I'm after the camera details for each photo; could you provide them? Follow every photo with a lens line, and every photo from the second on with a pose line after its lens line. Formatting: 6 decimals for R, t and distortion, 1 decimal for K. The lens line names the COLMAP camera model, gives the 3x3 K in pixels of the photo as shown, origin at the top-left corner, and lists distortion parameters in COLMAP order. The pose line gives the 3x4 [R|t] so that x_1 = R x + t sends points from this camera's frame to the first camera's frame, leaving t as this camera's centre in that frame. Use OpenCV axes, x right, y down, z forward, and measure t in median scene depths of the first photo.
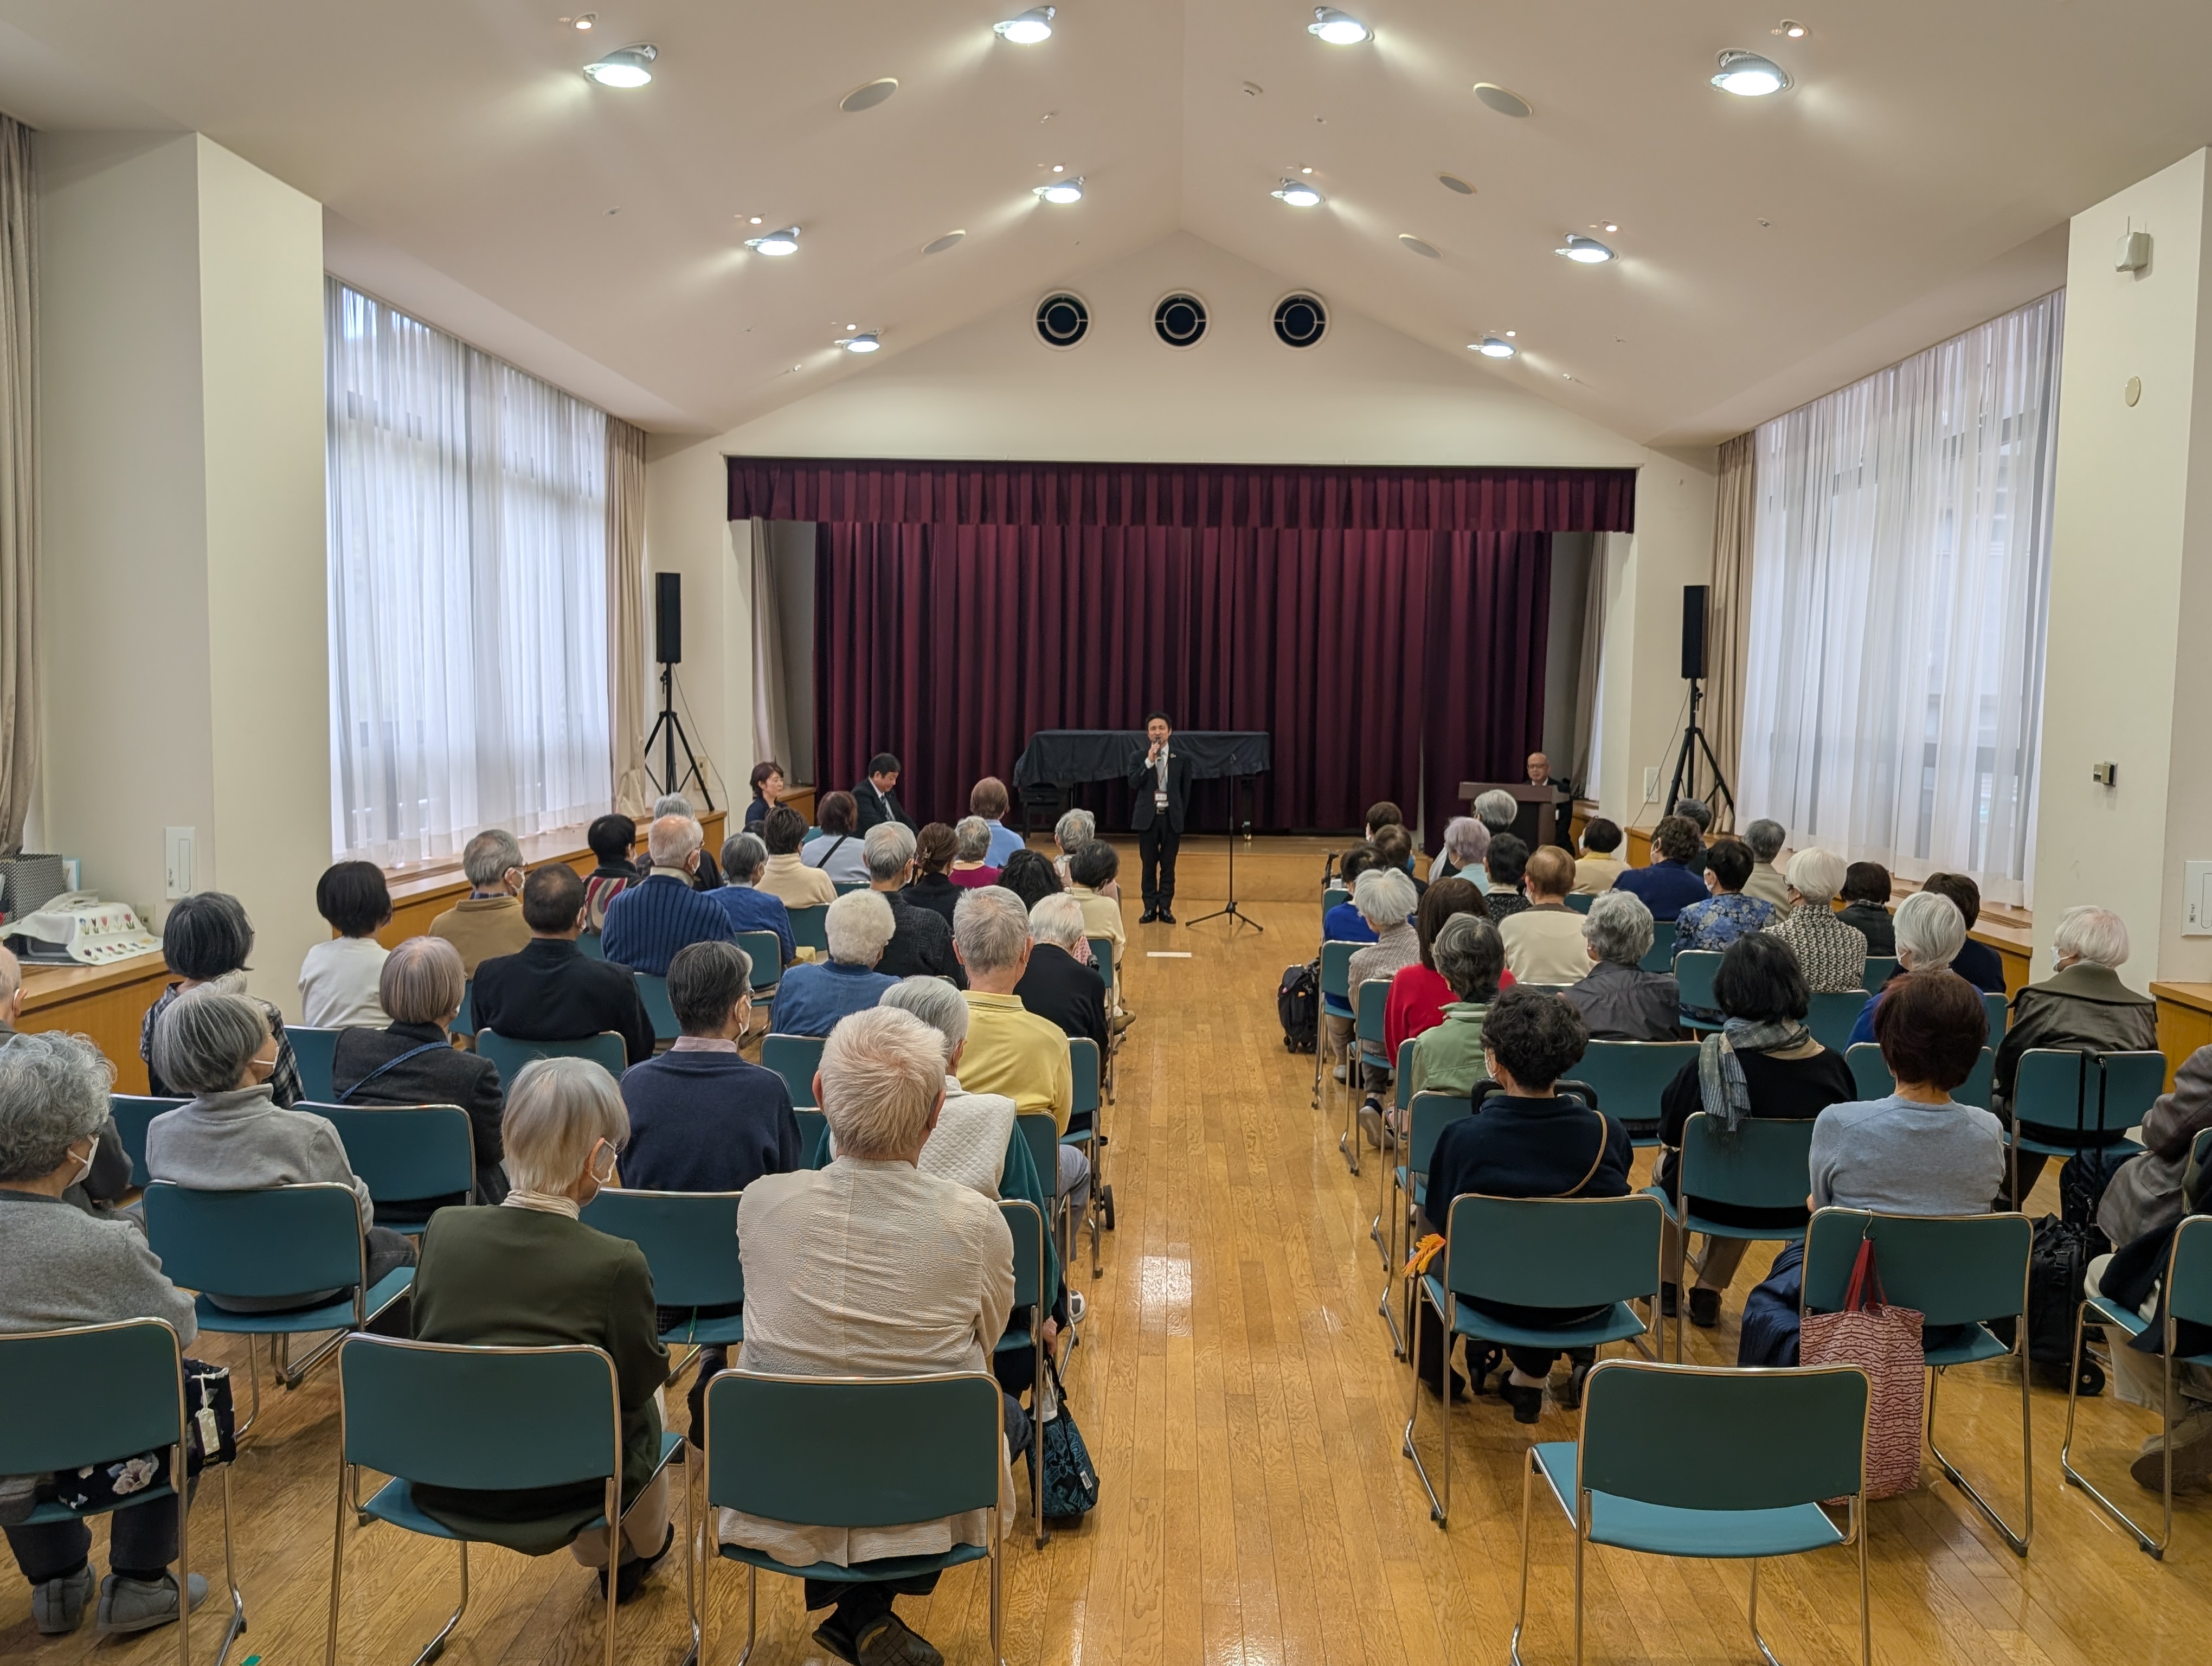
lens RADIAL K [[1687.0, 0, 1106.0], [0, 1687.0, 833.0], [0, 0, 1]] dist [0.002448, -0.001018]
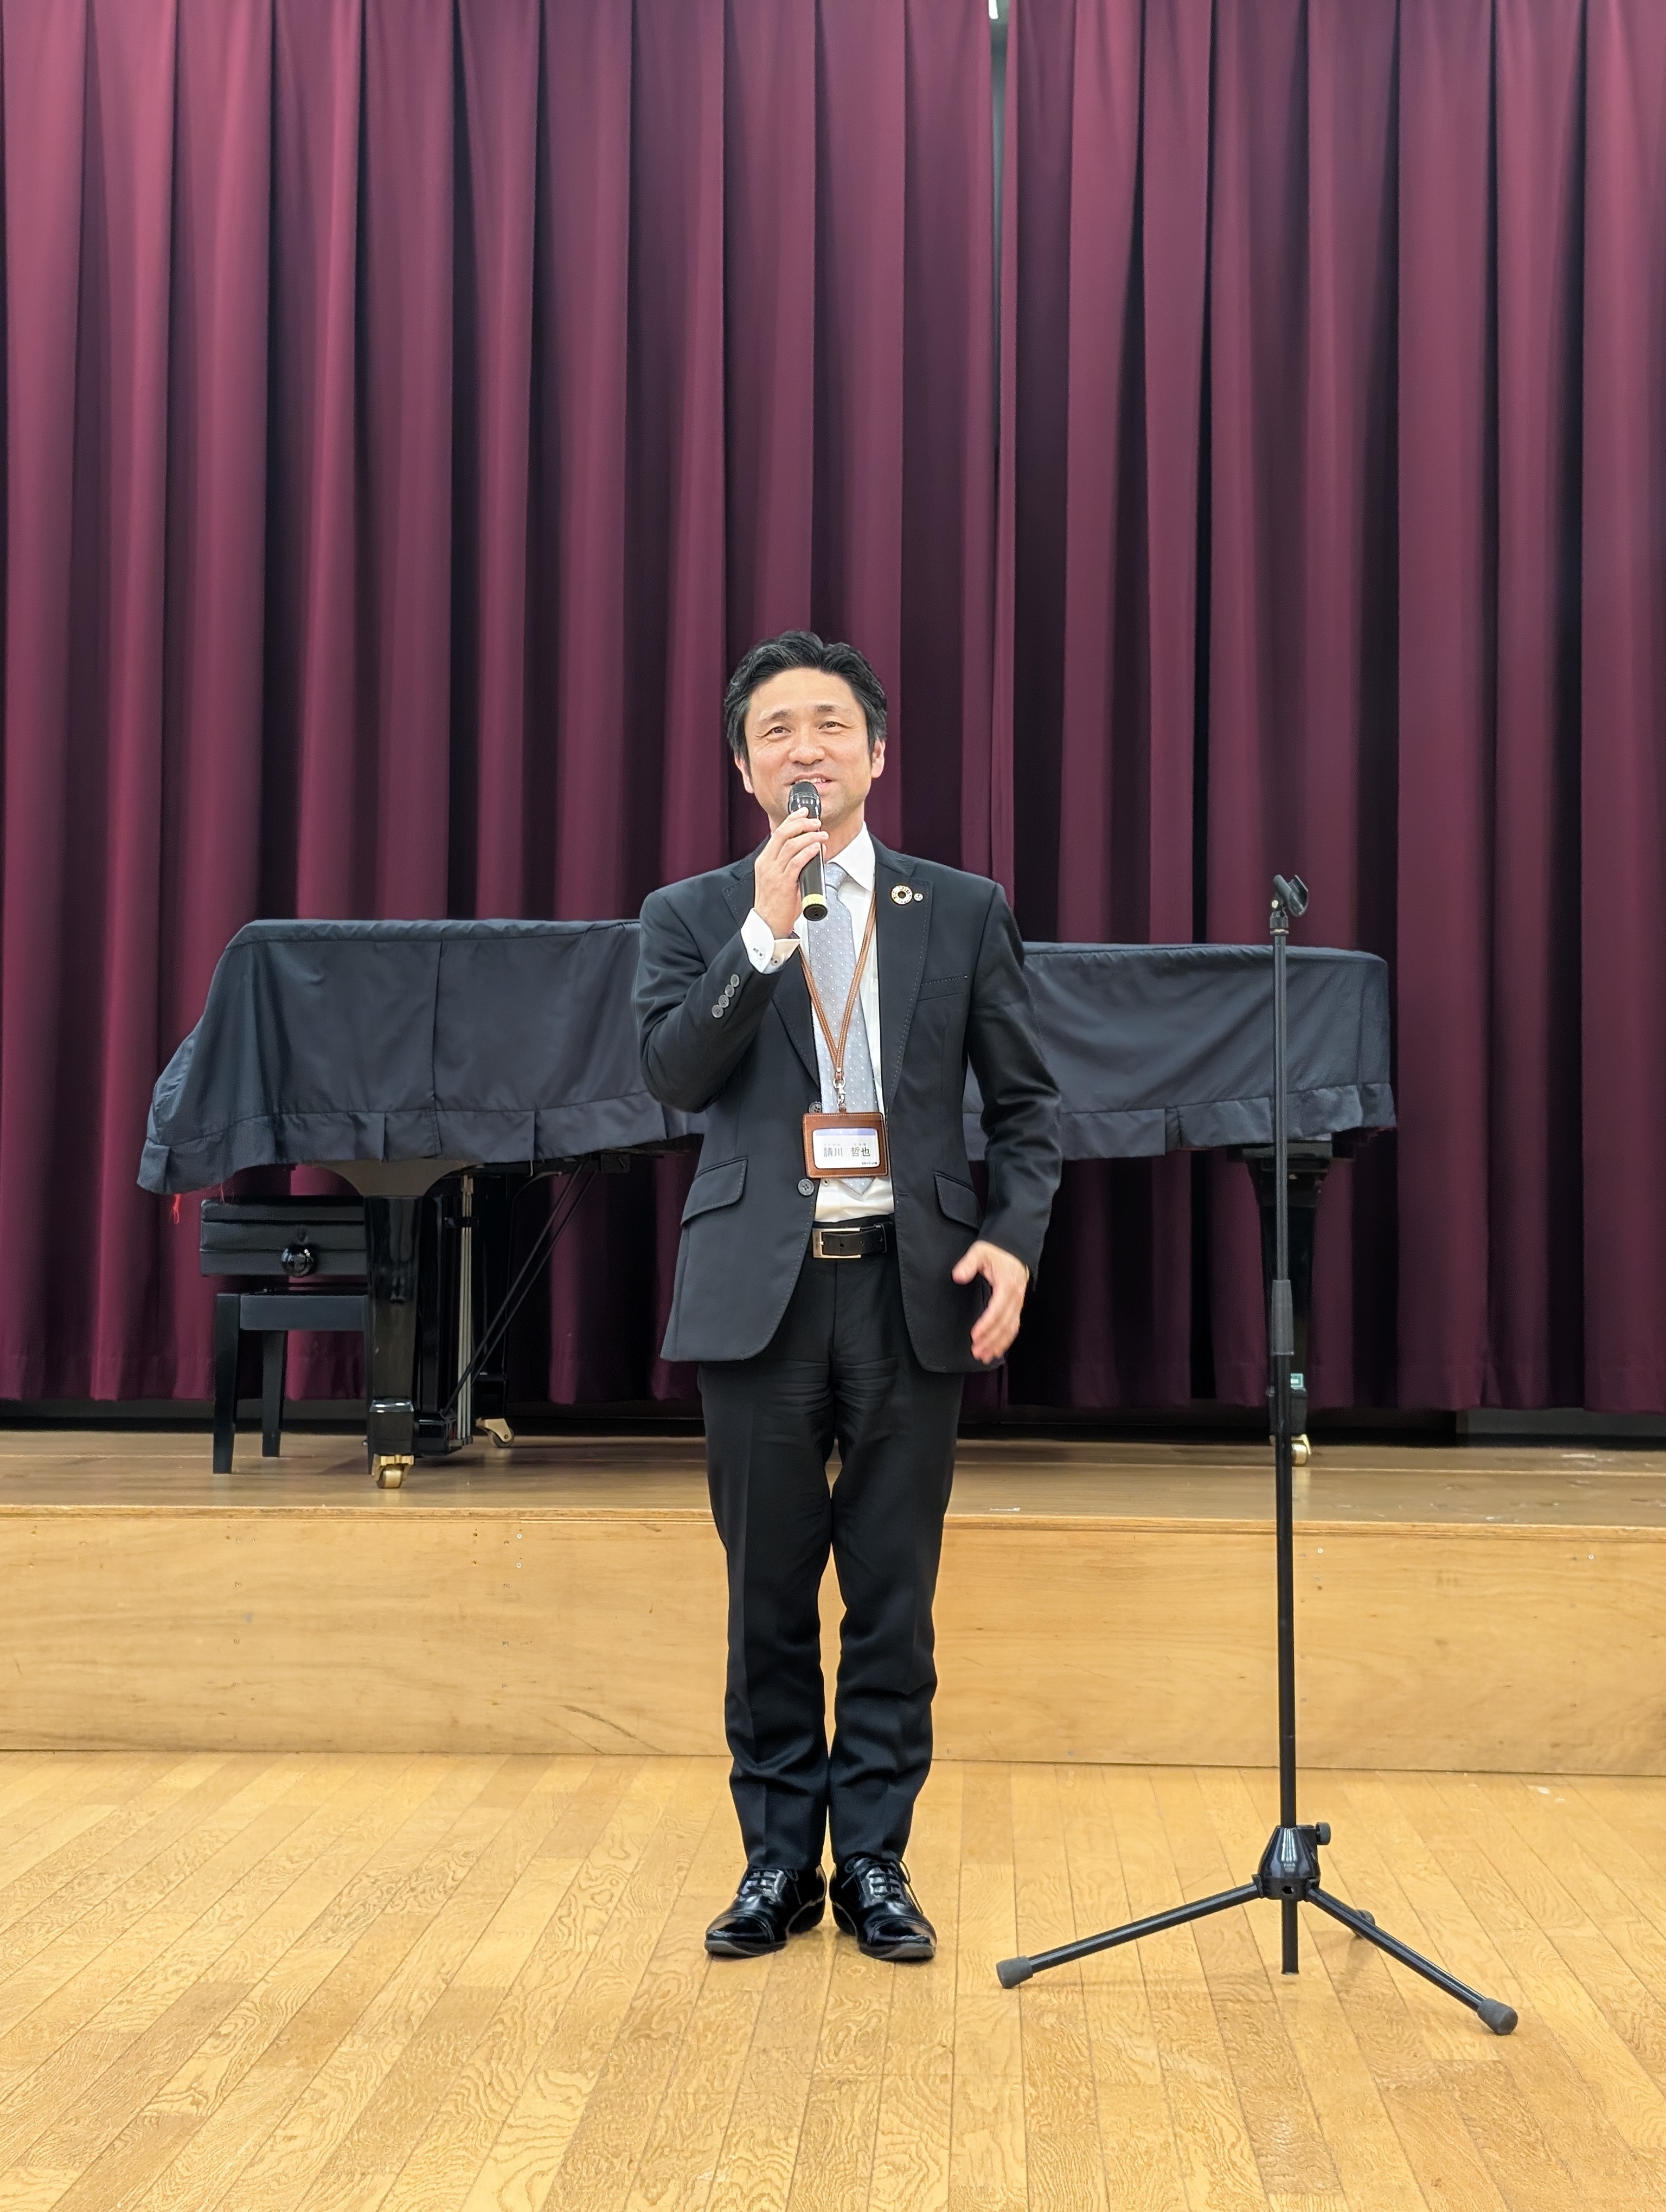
lens RADIAL K [[4001.4, 0, 833.0], [0, 4001.4, 1106.0], [0, 0, 1]] dist [0.272338, -0.156124]
pose [[0.999977, -0.006707, -0.000171, 0.031730], [0.006661, 0.995568, -0.093808, 0.008843], [0.000800, 0.093805, 0.995590, 0.601997]]
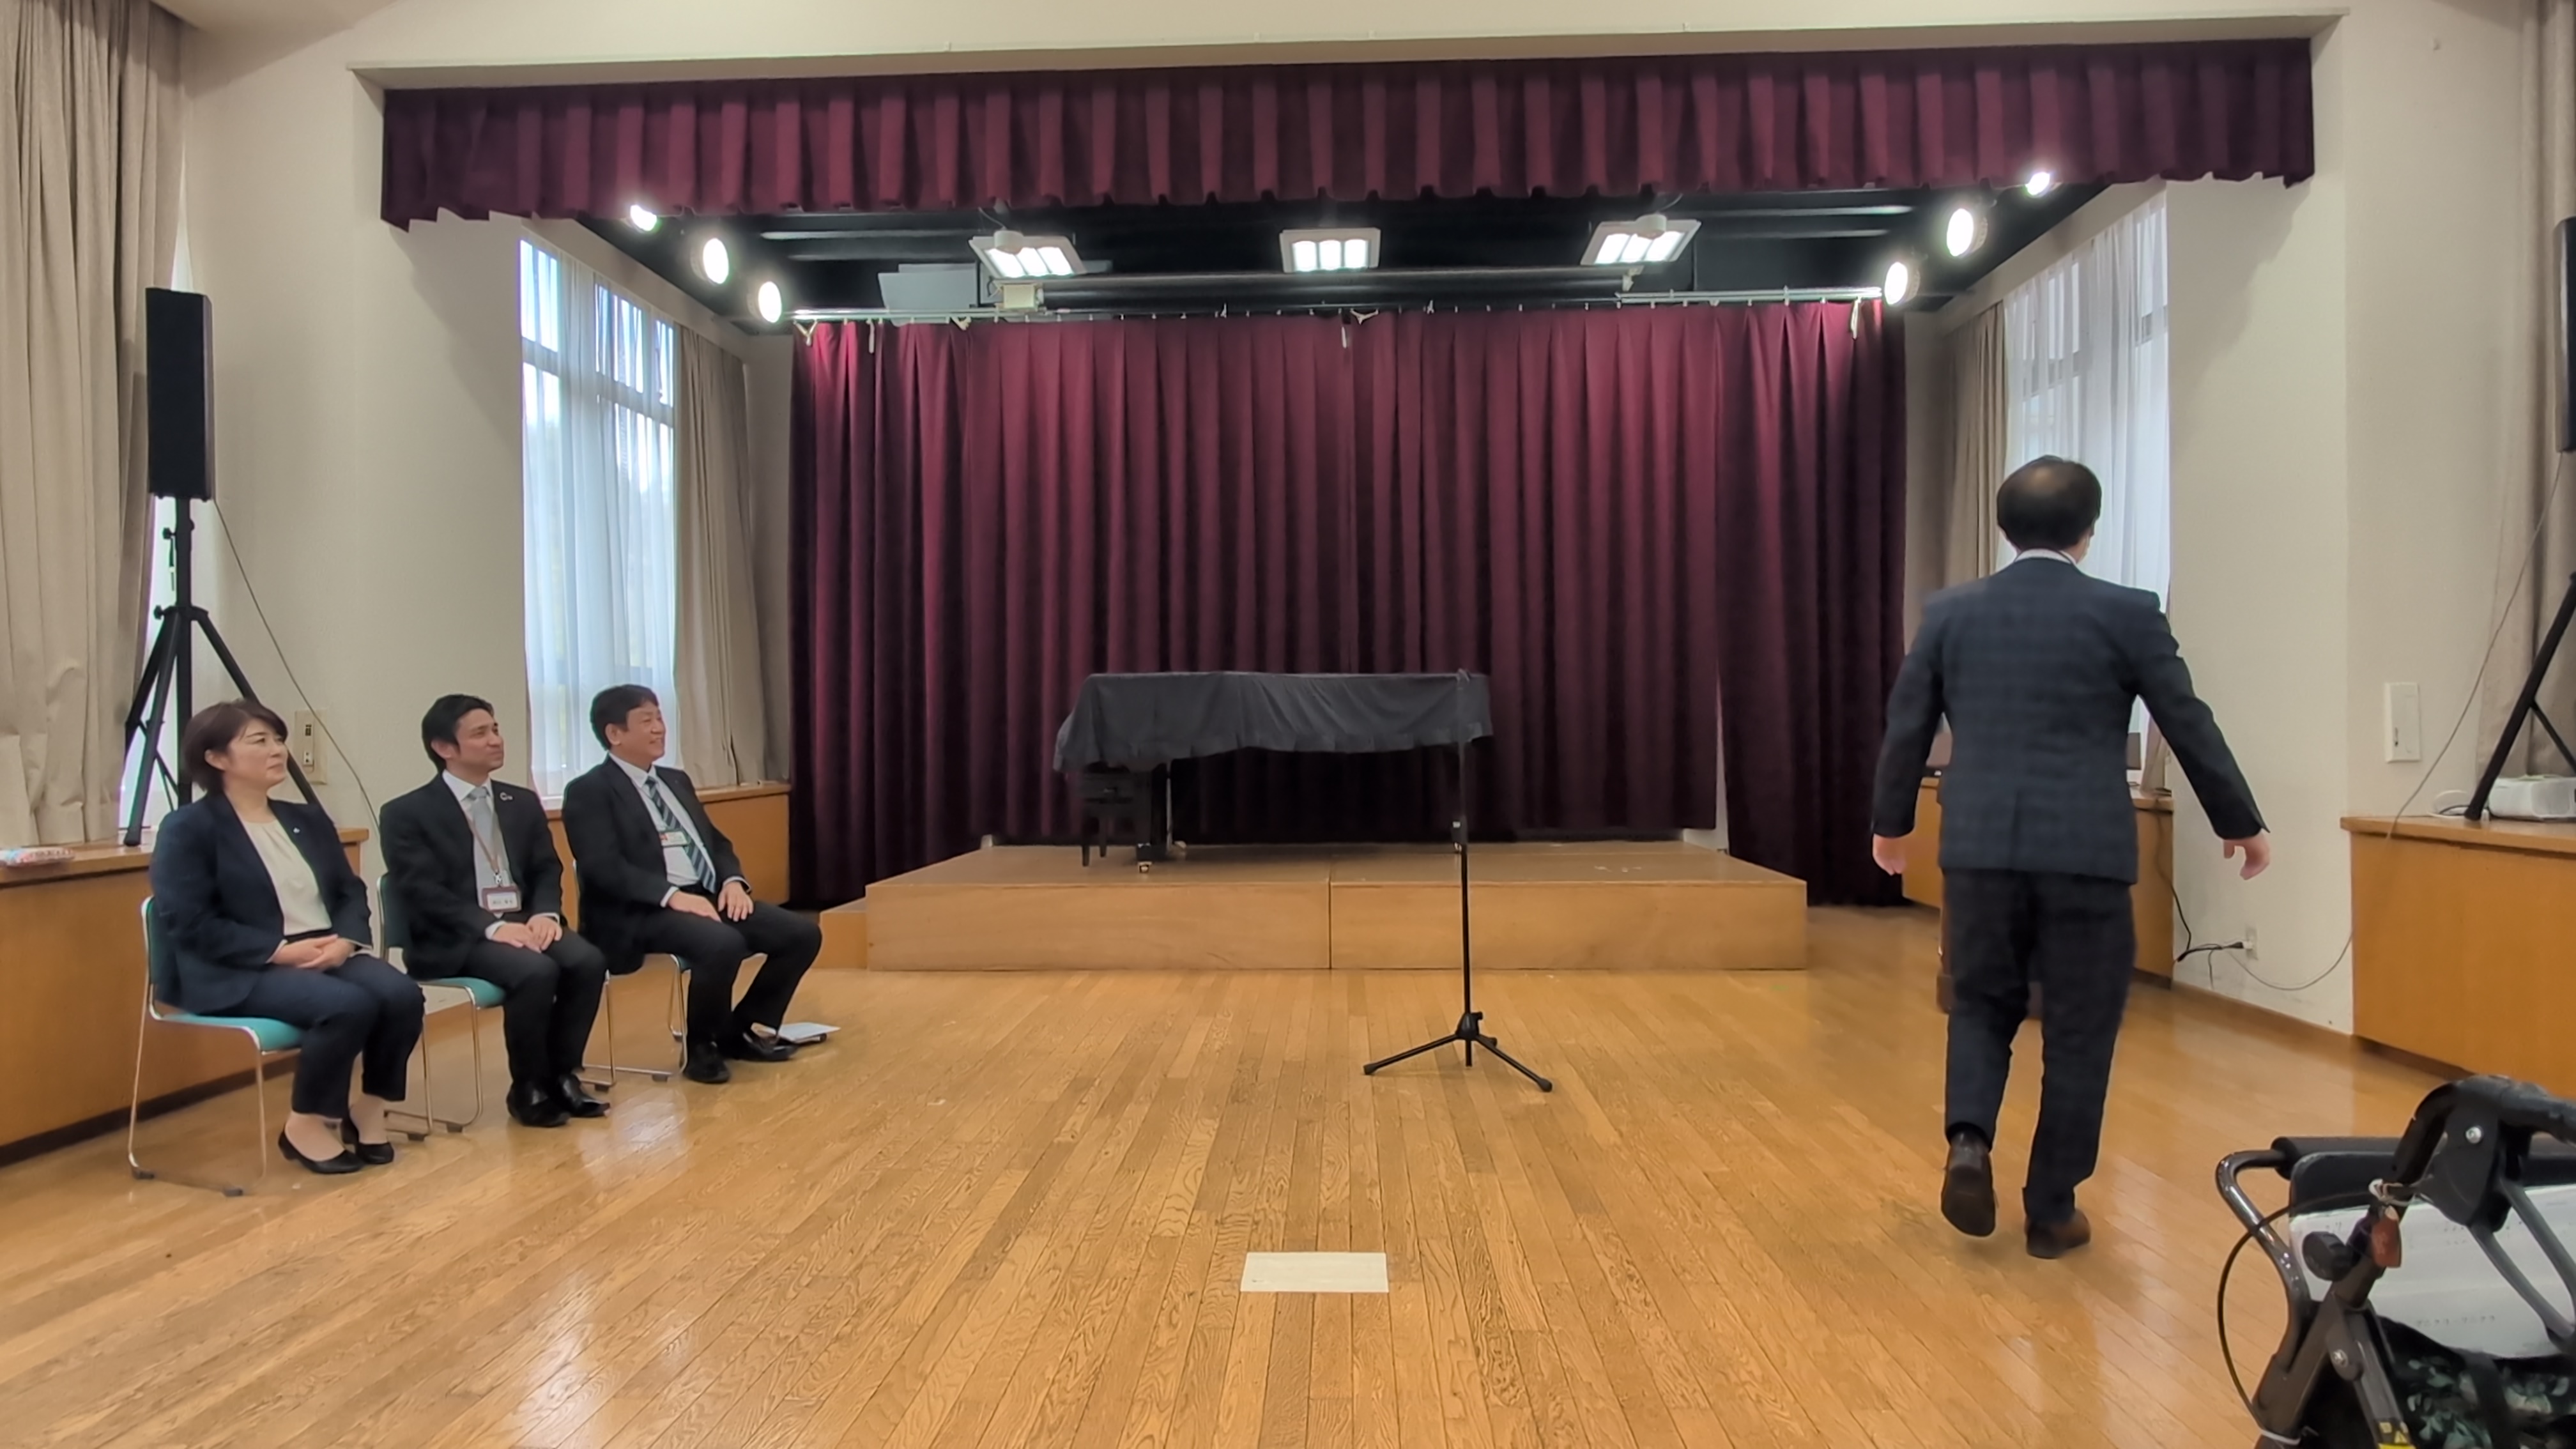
lens RADIAL K [[1352.3, 0, 1288.0], [0, 1352.3, 724.5], [0, 0, 1]] dist [0.011948, -0.000127]
pose [[0.999691, -0.024207, -0.005715, 0.031192], [0.023667, 0.996456, -0.080722, -0.004934], [0.007649, 0.080562, 0.996720, 0.627391]]
